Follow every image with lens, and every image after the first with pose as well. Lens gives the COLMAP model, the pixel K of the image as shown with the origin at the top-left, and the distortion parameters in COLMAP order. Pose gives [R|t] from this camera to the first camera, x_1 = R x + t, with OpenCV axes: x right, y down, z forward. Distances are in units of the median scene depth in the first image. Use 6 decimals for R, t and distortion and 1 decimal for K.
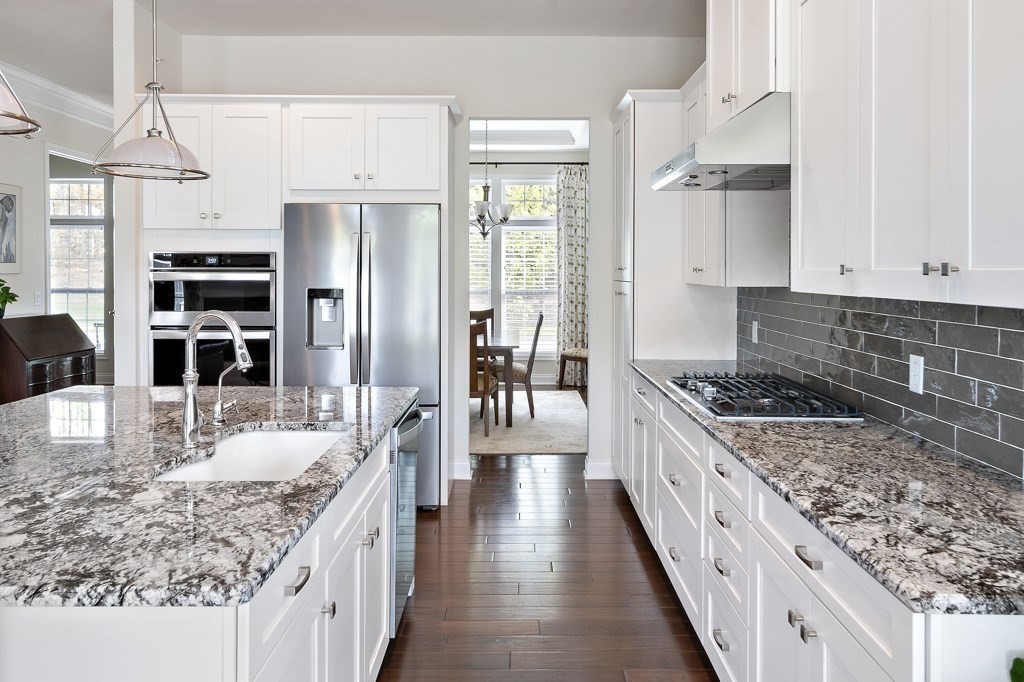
lens RADIAL K [[778.0, 0, 514.3], [0, 778.0, 276.6], [0, 0, 1]] dist [-0.005120, -0.001686]
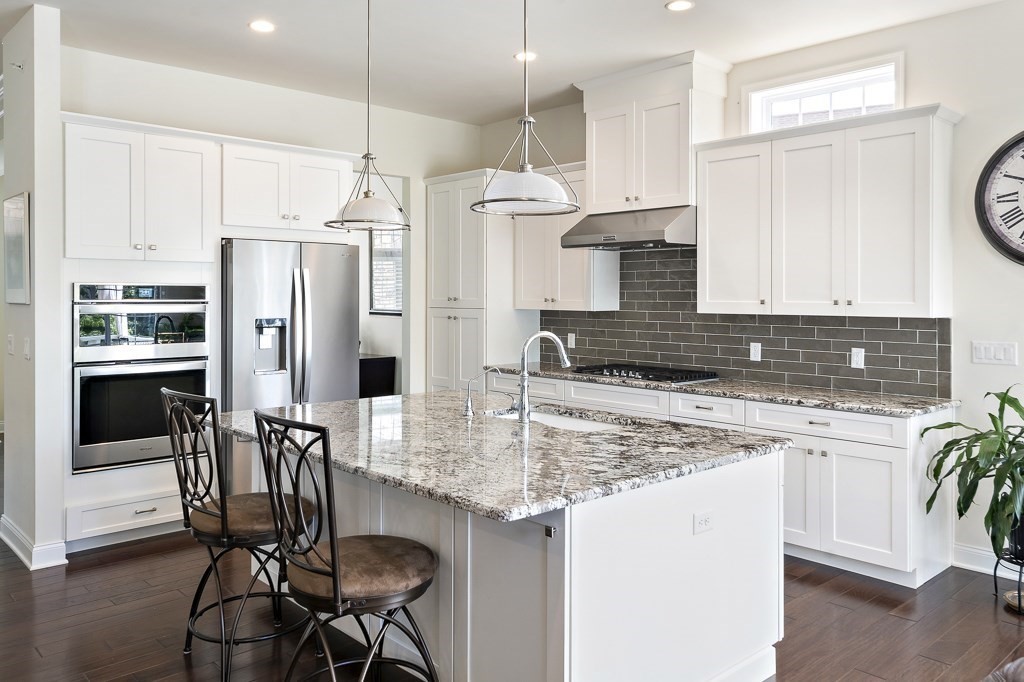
lens RADIAL K [[793.0, 0, 512.0], [0, 793.0, 295.7], [0, 0, 1]] dist [-0.005870, -0.001202]
pose [[0.733497, -0.003950, 0.679681, -0.733857], [0.006341, 0.999979, -0.001032, -0.013010], [-0.679663, 0.005067, 0.733507, -0.051235]]
